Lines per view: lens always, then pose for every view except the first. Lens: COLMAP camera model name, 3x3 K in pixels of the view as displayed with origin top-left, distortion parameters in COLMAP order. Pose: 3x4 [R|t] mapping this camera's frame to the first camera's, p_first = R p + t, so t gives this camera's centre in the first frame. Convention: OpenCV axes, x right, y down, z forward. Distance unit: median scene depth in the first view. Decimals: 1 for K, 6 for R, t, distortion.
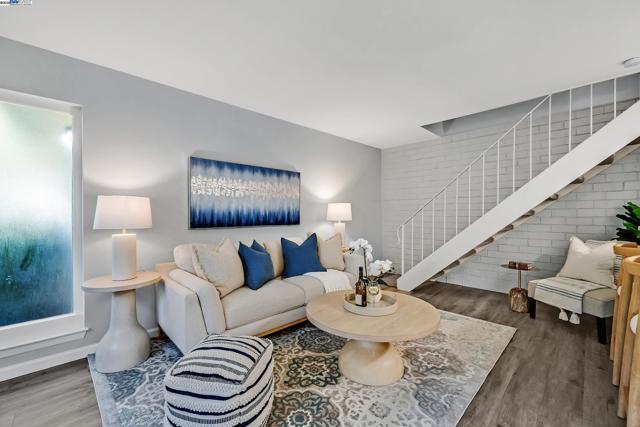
lens RADIAL K [[266.9, 0, 317.9], [0, 266.9, 214.2], [0, 0, 1]] dist [-0.000262, -0.000418]
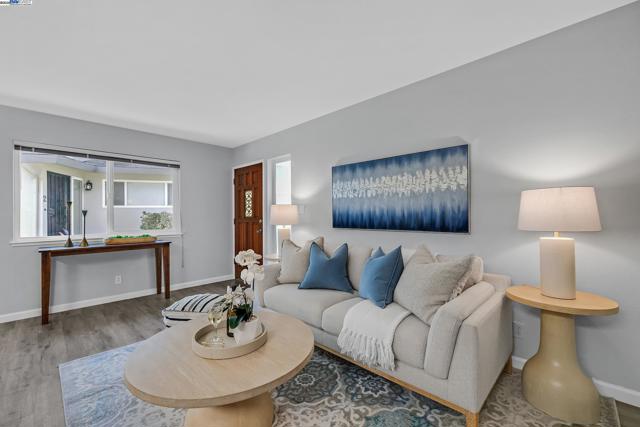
lens RADIAL K [[266.9, 0, 319.5], [0, 266.9, 213.9], [0, 0, 1]] dist [-0.000262, -0.000418]
pose [[0.030092, -0.002360, -0.999544, 0.653065], [0.006494, 0.999977, -0.002166, -0.004919], [0.999526, -0.006426, 0.030106, 0.840858]]
